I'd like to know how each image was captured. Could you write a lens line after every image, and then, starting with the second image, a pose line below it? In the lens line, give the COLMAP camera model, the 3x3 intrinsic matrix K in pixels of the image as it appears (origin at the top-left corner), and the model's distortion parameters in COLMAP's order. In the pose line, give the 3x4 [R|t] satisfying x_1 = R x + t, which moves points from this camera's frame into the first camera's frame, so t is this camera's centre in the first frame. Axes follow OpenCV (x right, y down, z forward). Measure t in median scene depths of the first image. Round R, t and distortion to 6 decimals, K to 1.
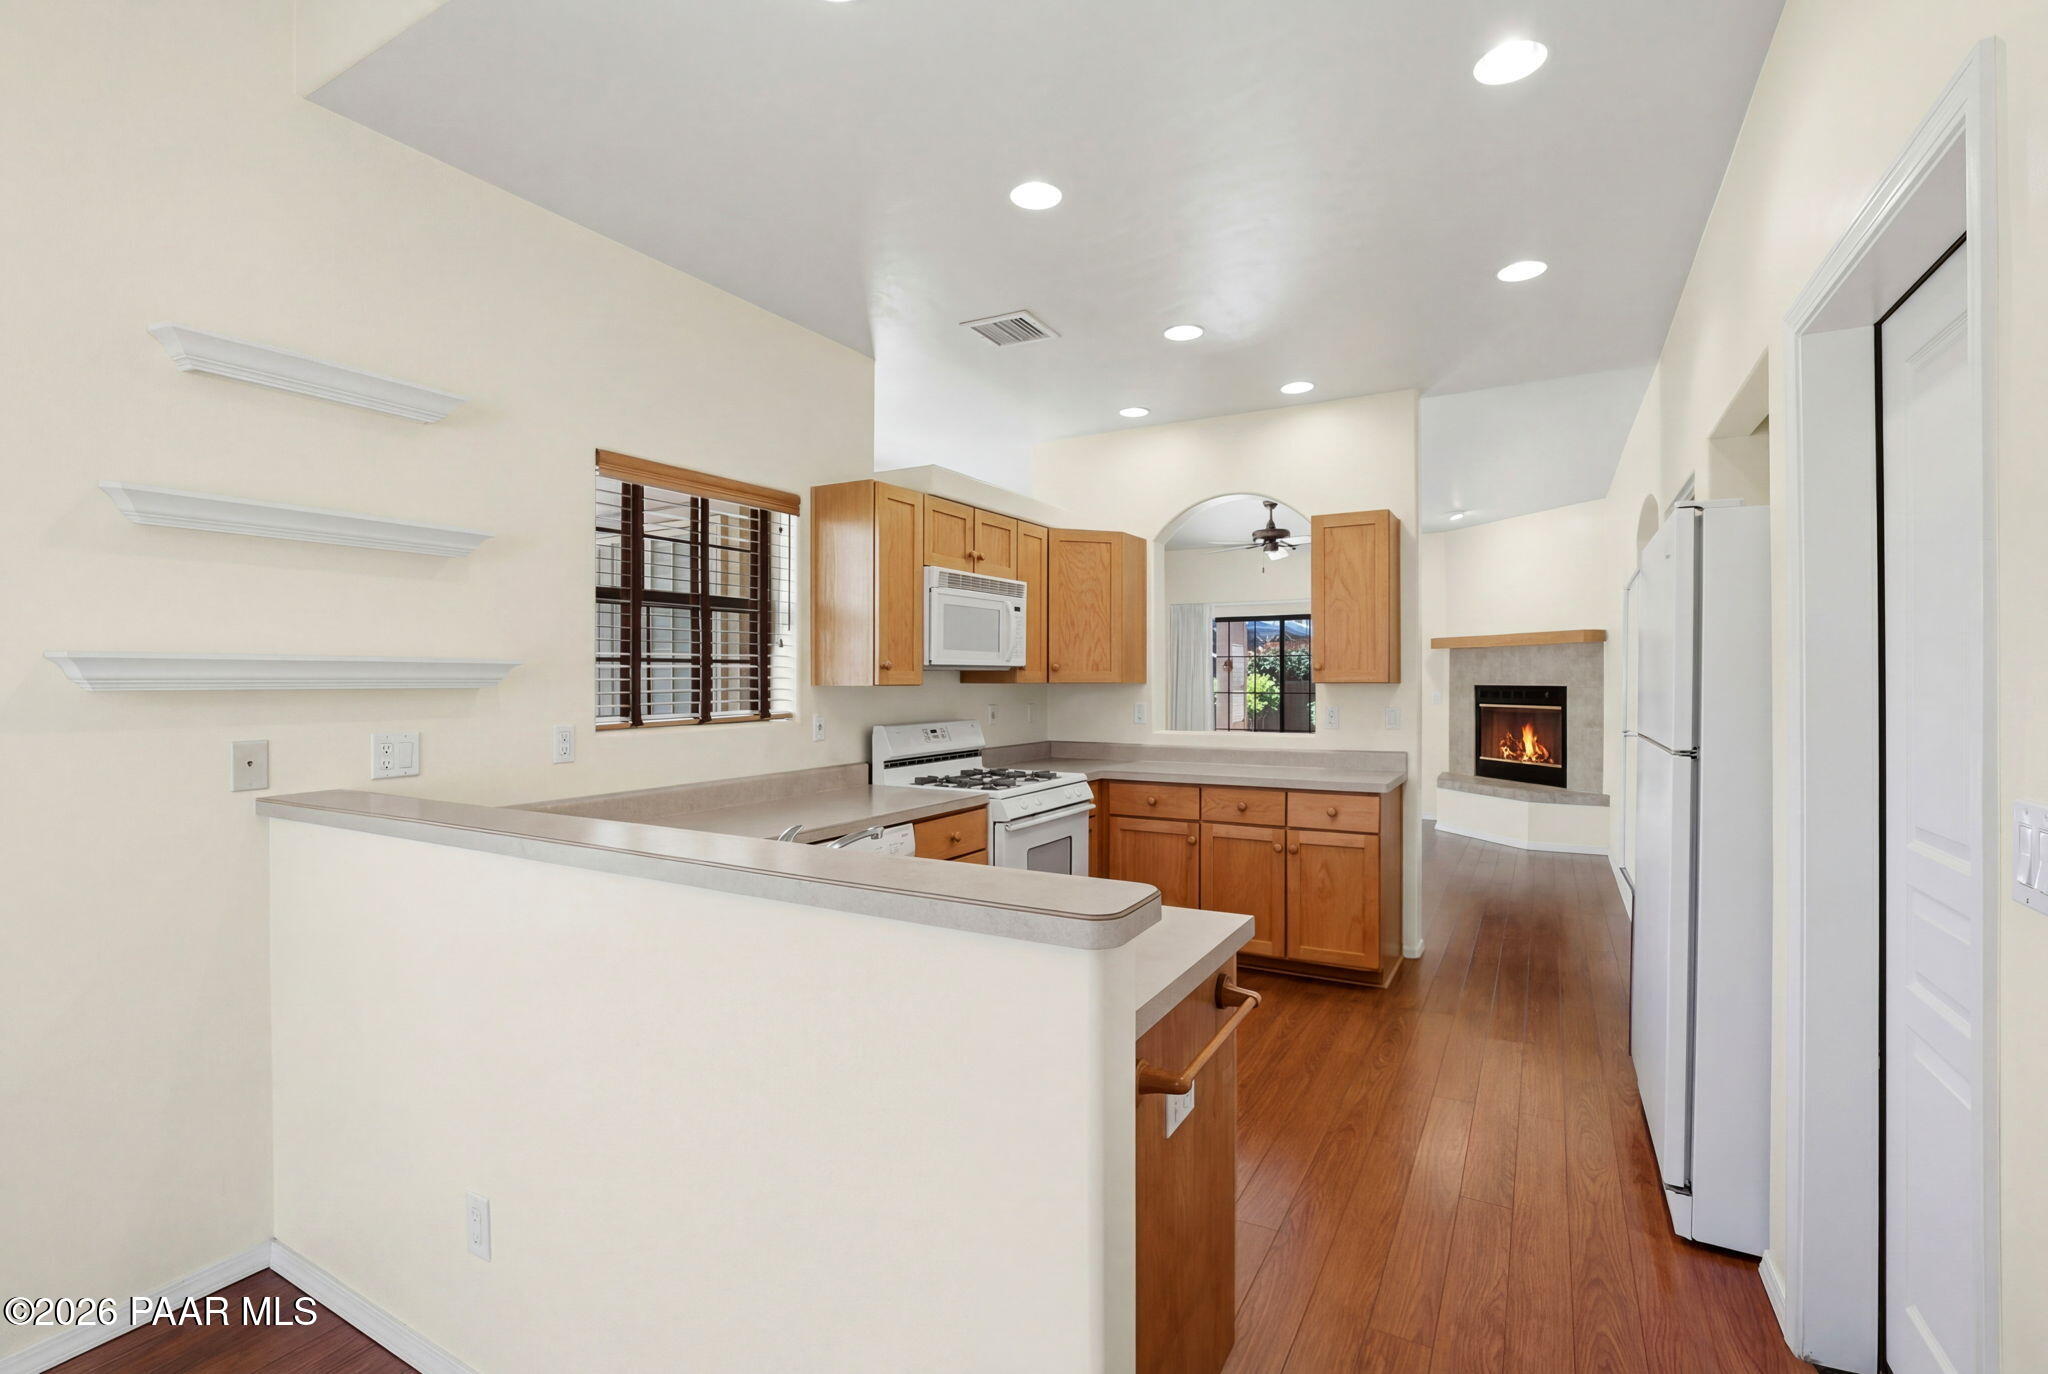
lens RADIAL K [[904.4, 0, 1024.6], [0, 904.4, 683.6], [0, 0, 1]] dist [-0.025662, 0.003085]
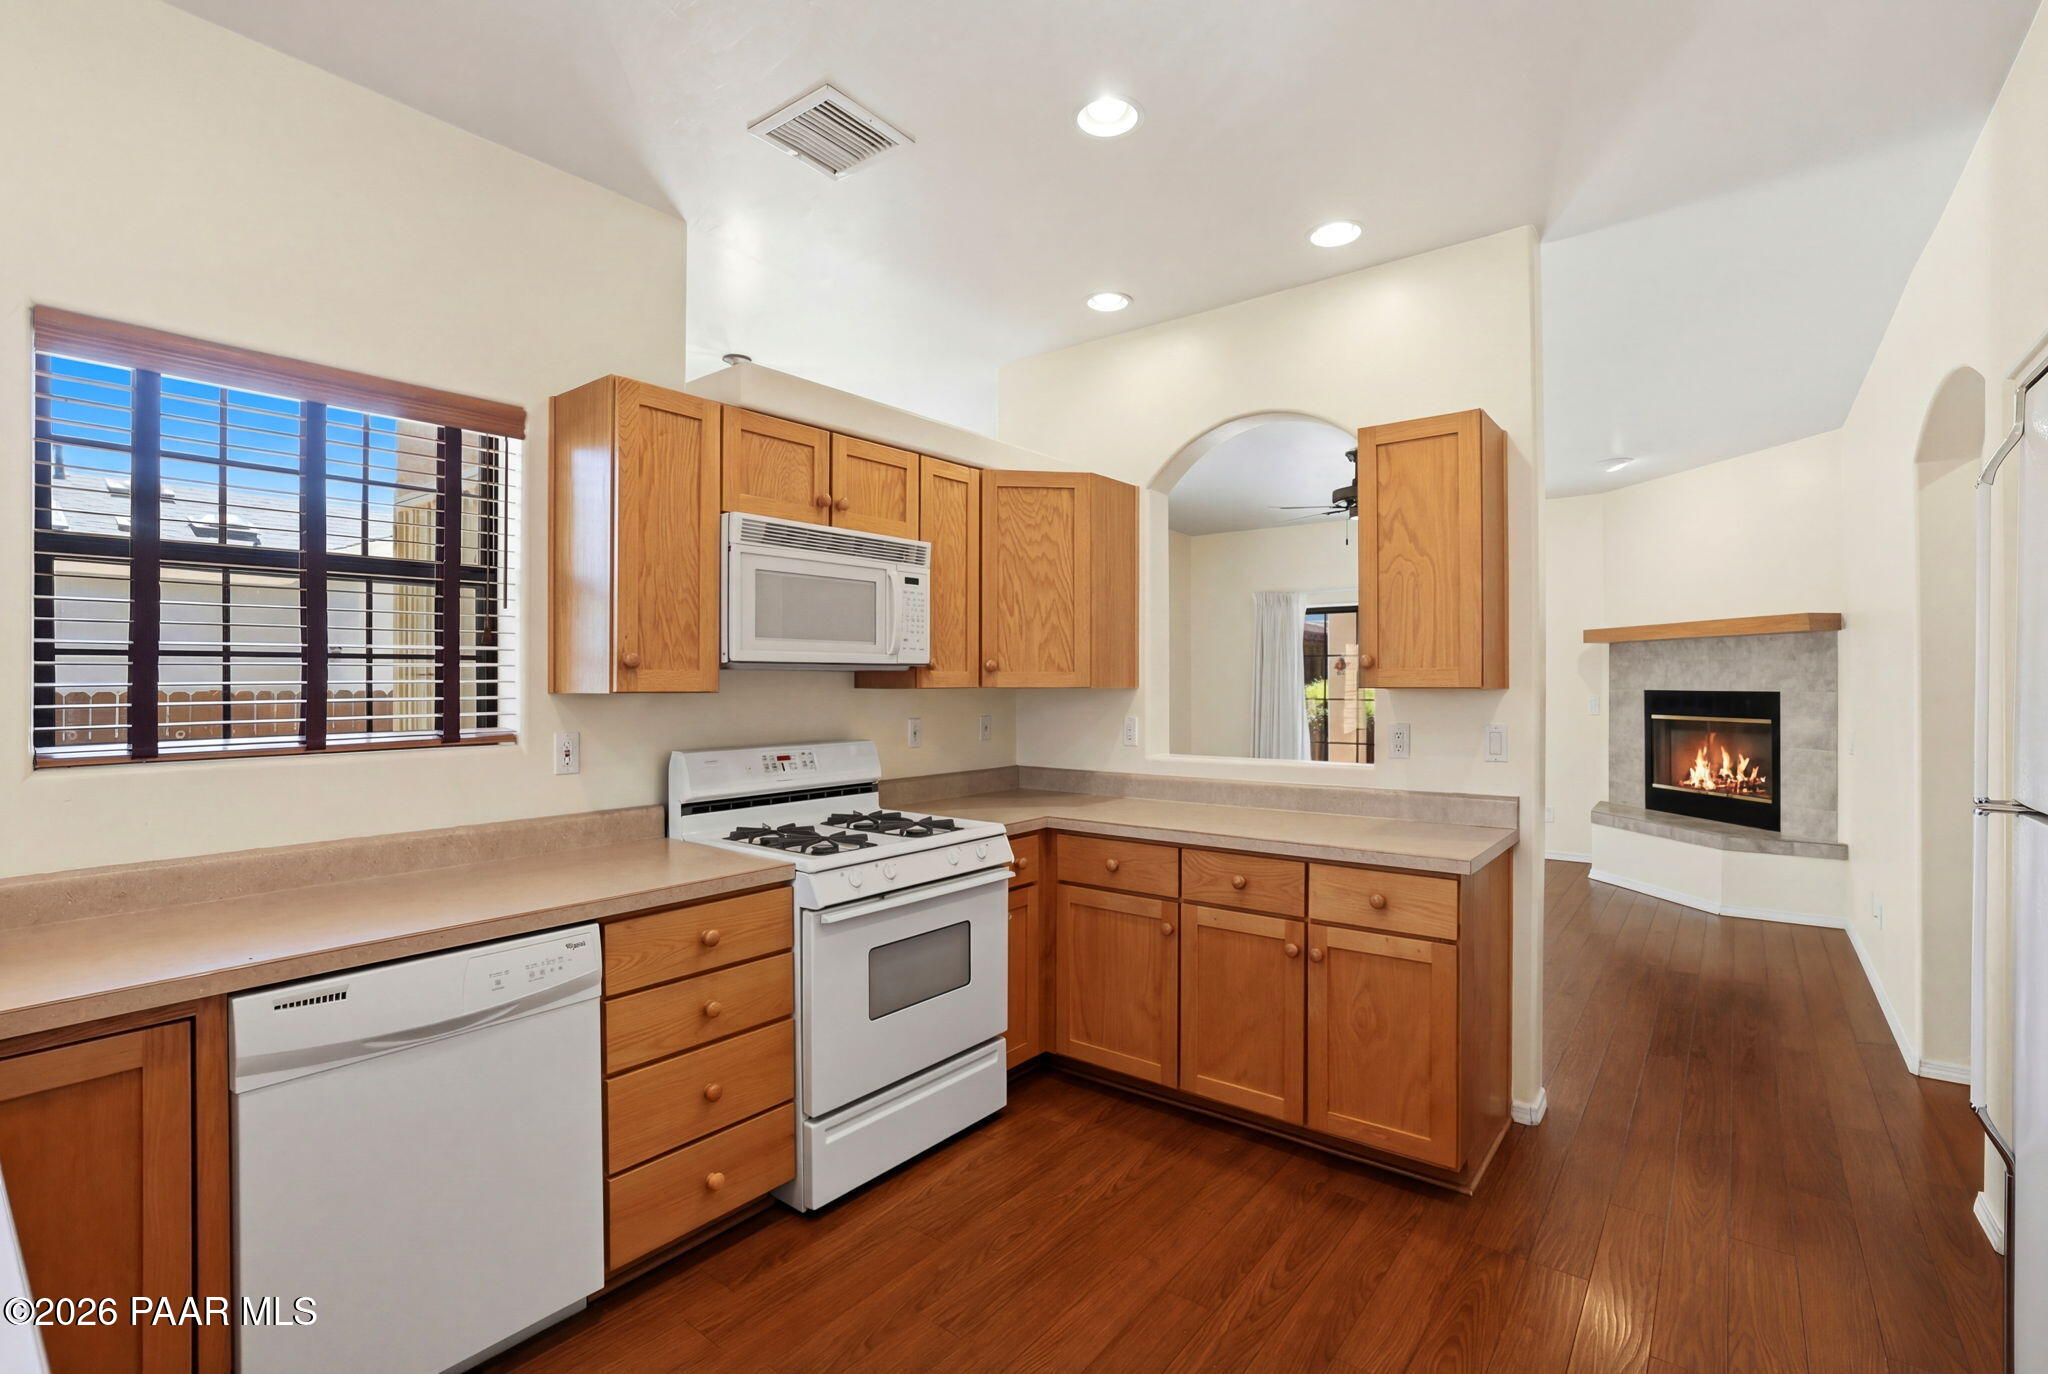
lens RADIAL K [[904.4, 0, 1024.7], [0, 904.4, 680.2], [0, 0, 1]] dist [-0.025662, 0.003085]
pose [[0.989035, 0.000291, -0.147678, 0.181798], [-0.001197, 0.999981, -0.006048, -0.002824], [0.147673, 0.006158, 0.989017, 0.338335]]
